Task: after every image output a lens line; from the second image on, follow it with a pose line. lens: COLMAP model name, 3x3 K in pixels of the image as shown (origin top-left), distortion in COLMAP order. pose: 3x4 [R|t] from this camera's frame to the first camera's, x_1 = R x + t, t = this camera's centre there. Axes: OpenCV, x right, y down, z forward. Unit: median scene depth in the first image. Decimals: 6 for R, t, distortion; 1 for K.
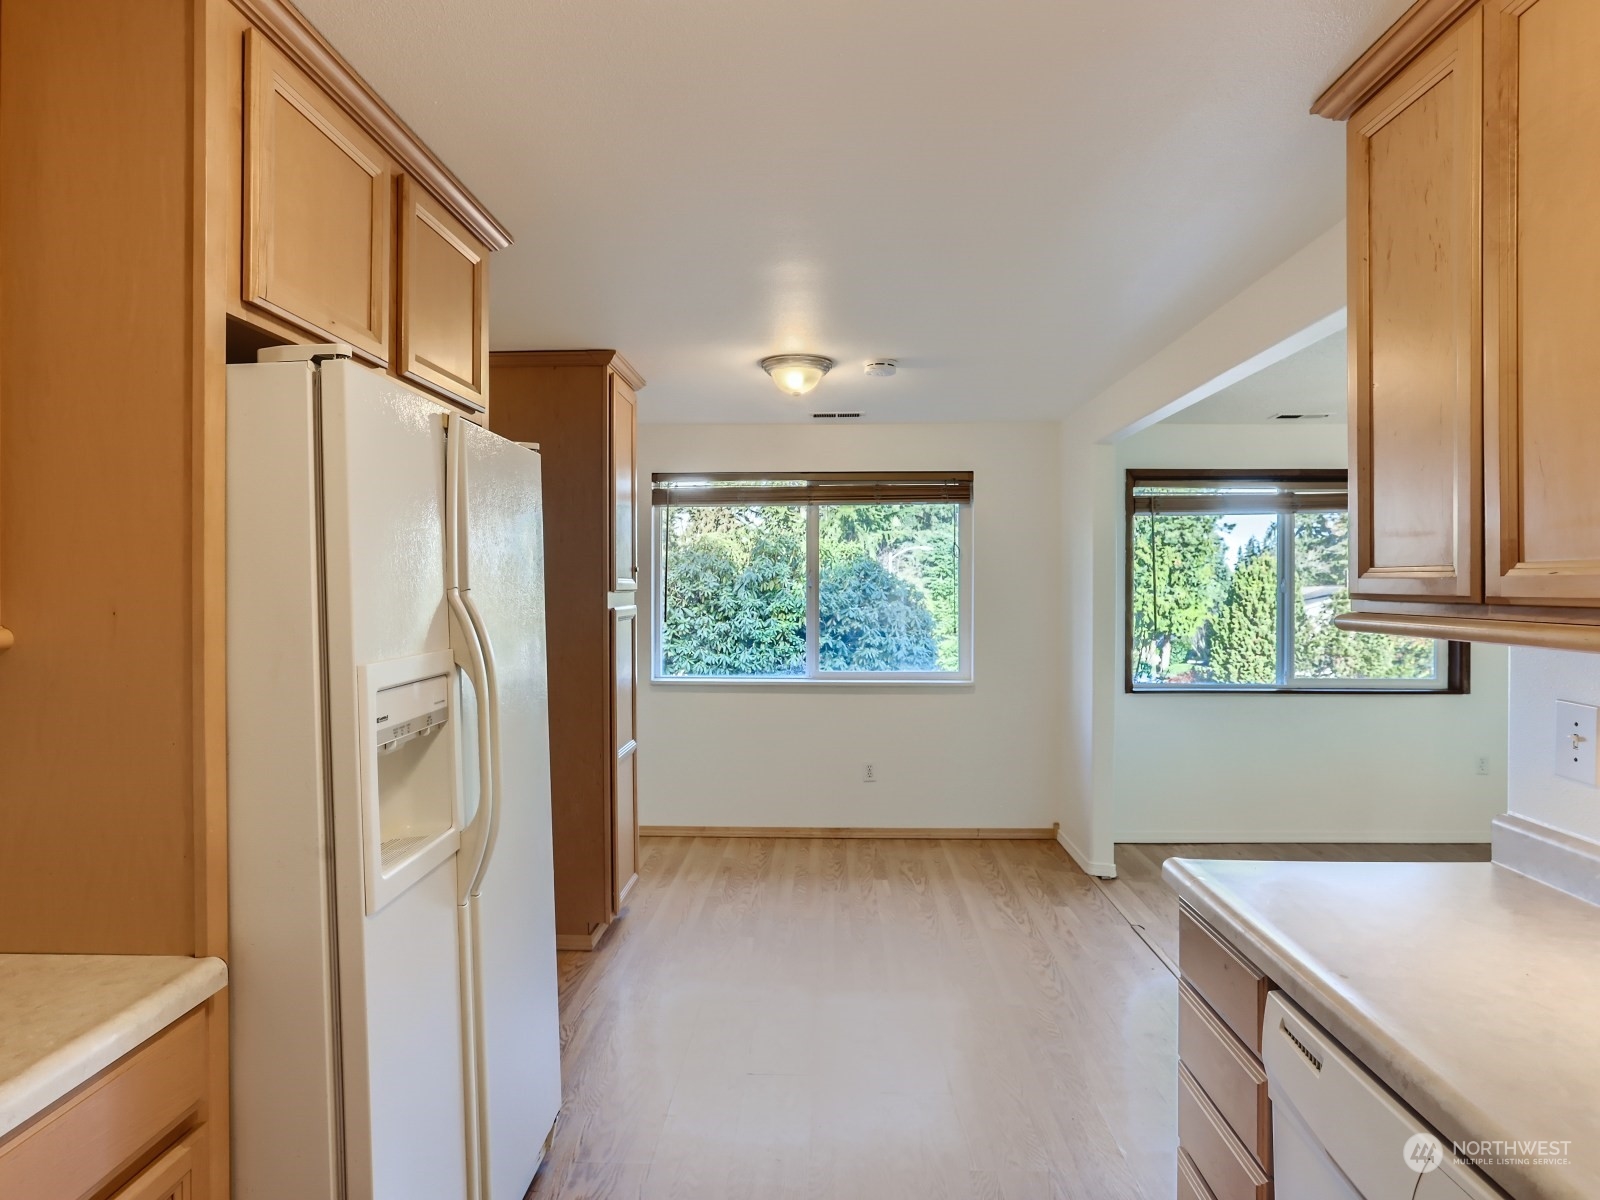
lens RADIAL K [[803.0, 0, 805.3], [0, 803.0, 597.0], [0, 0, 1]] dist [-0.022701, -0.000202]
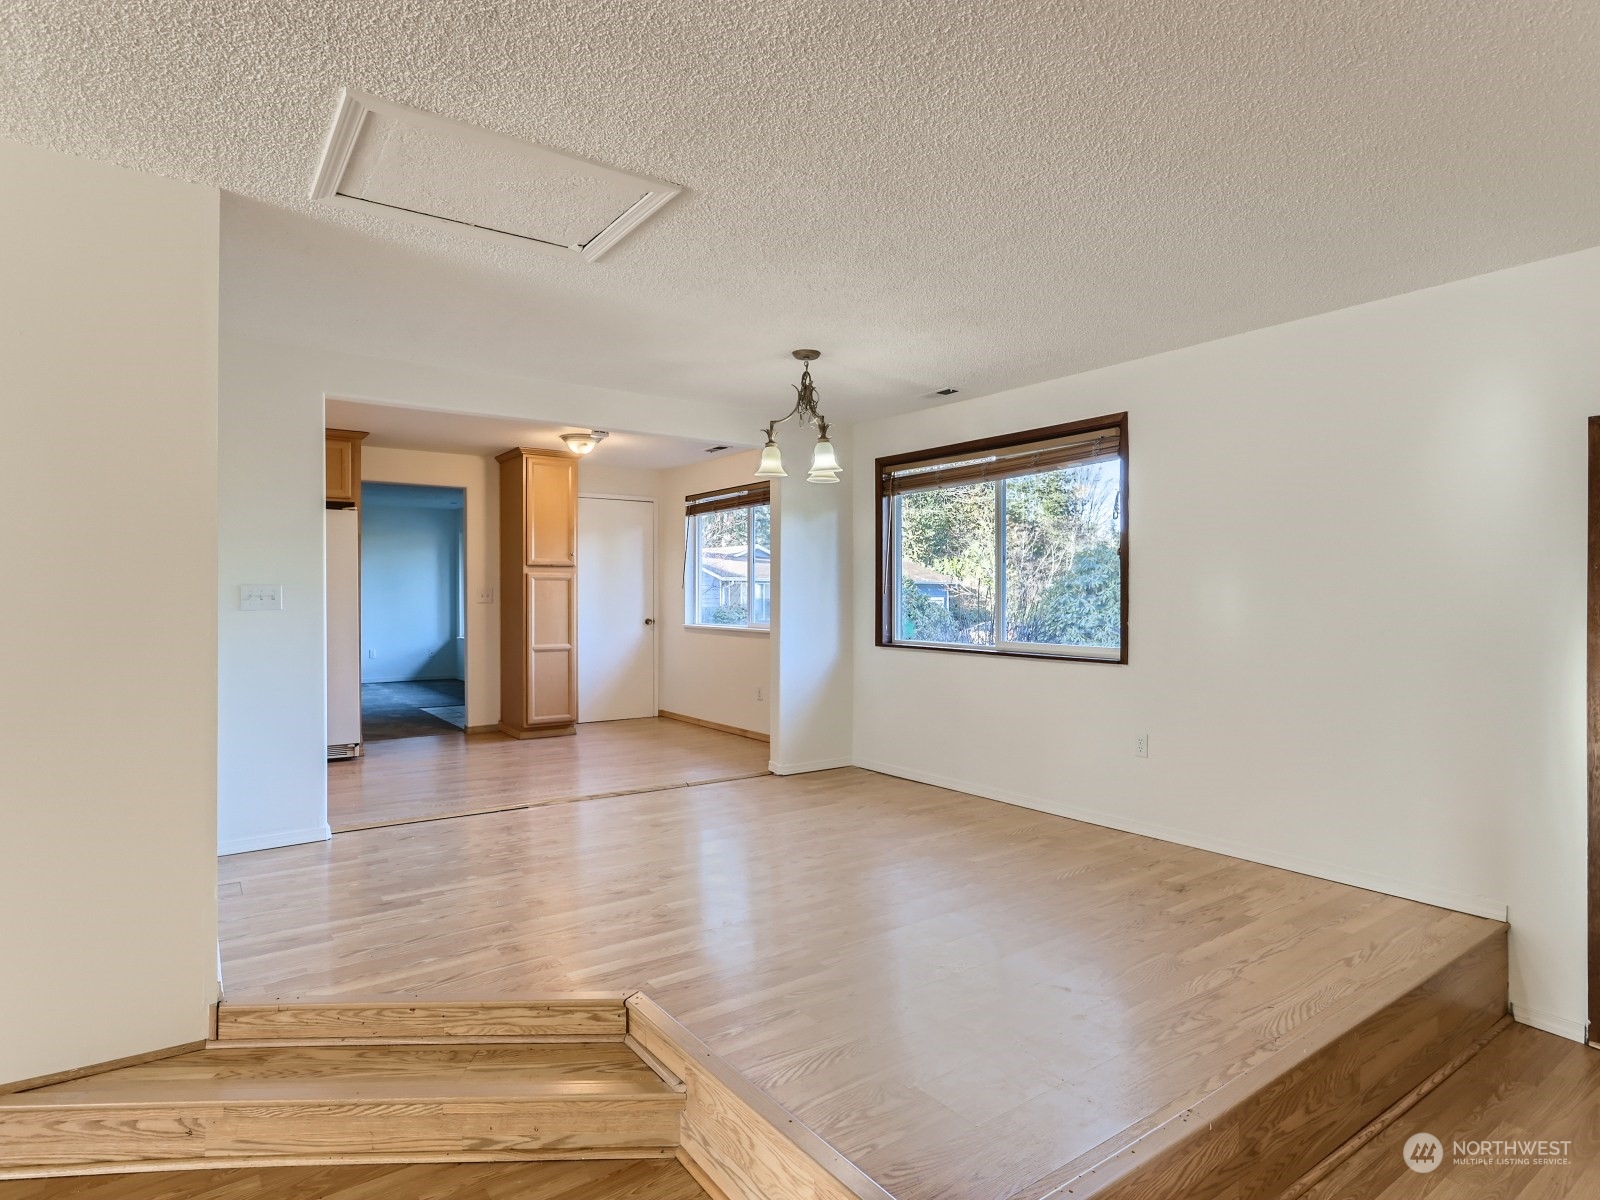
lens RADIAL K [[879.0, 0, 805.4], [0, 879.0, 602.4], [0, 0, 1]] dist [-0.022710, 0.012111]
pose [[0.618324, 0.006539, -0.785896, 1.358242], [-0.019589, 0.999783, -0.007093, 0.068242], [0.785679, 0.019780, 0.618318, 0.098049]]
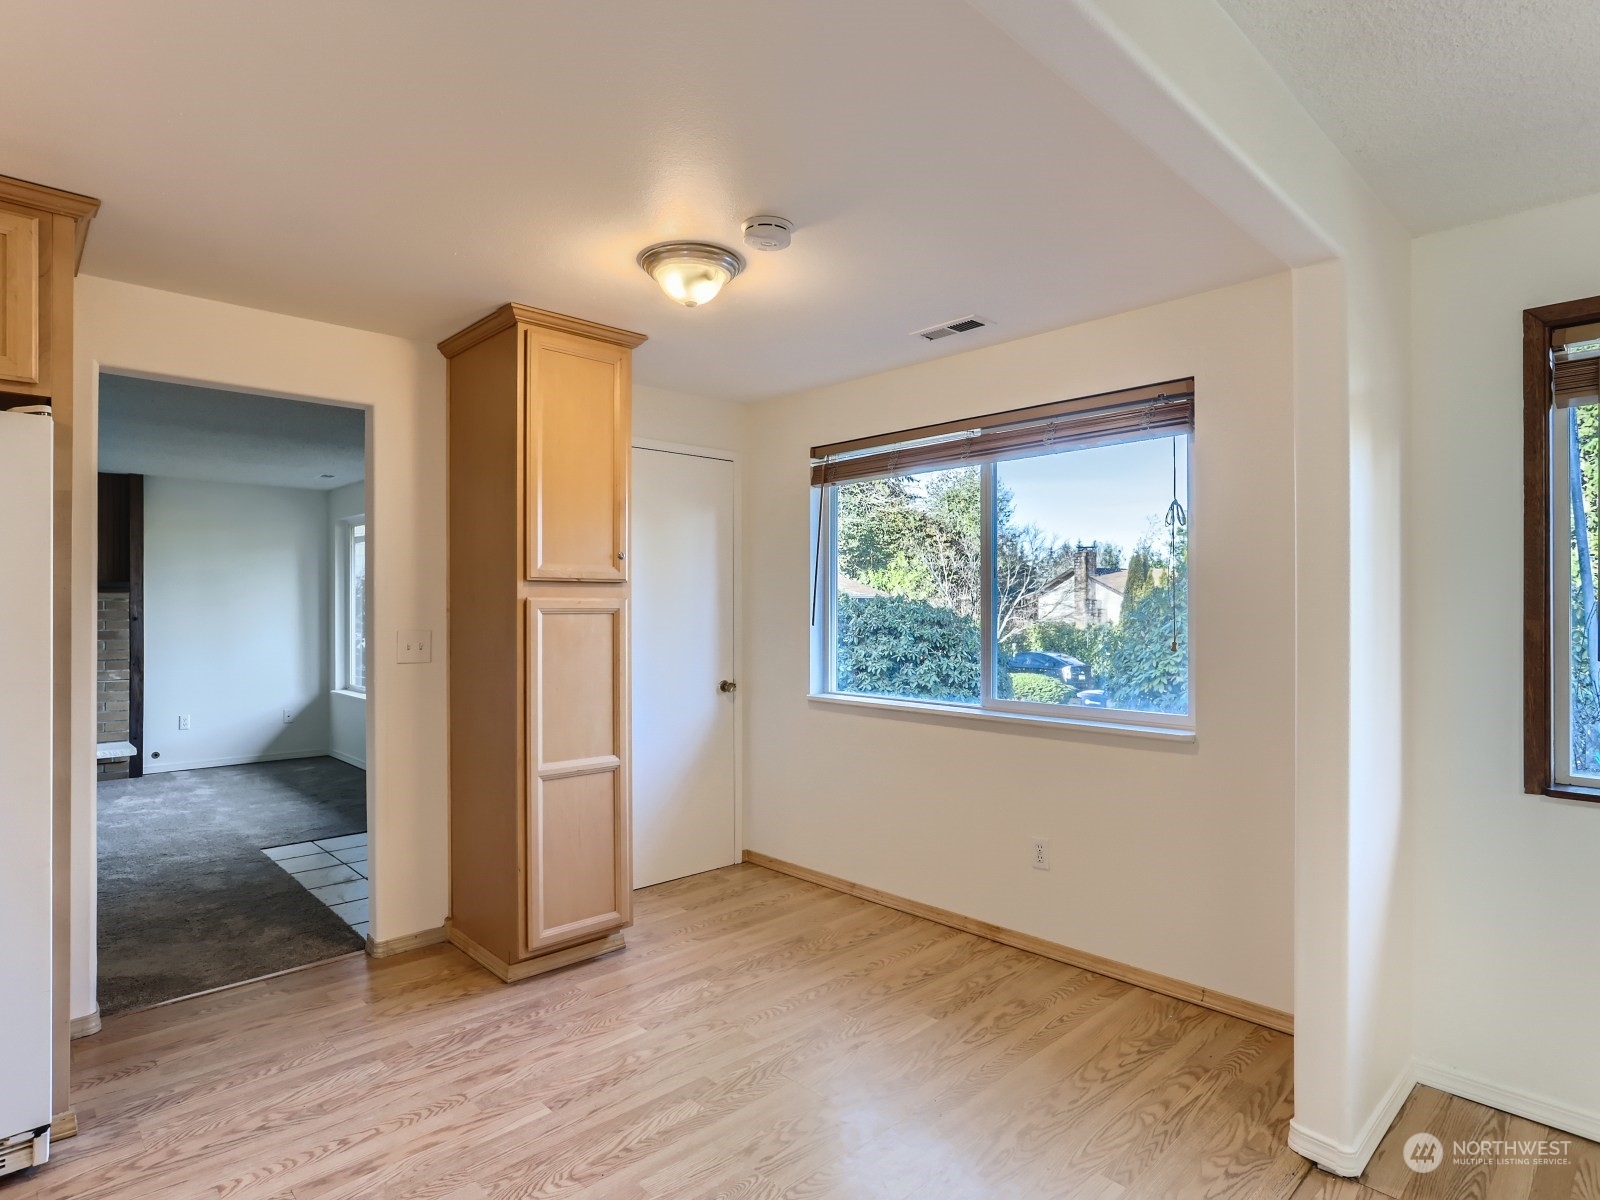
lens RADIAL K [[879.0, 0, 807.5], [0, 879.0, 603.8], [0, 0, 1]] dist [-0.022710, 0.012111]
pose [[0.717364, -0.003469, -0.696690, 0.451443], [-0.015924, 0.999645, -0.021375, 0.029718], [0.696517, 0.026428, 0.717053, 0.340429]]
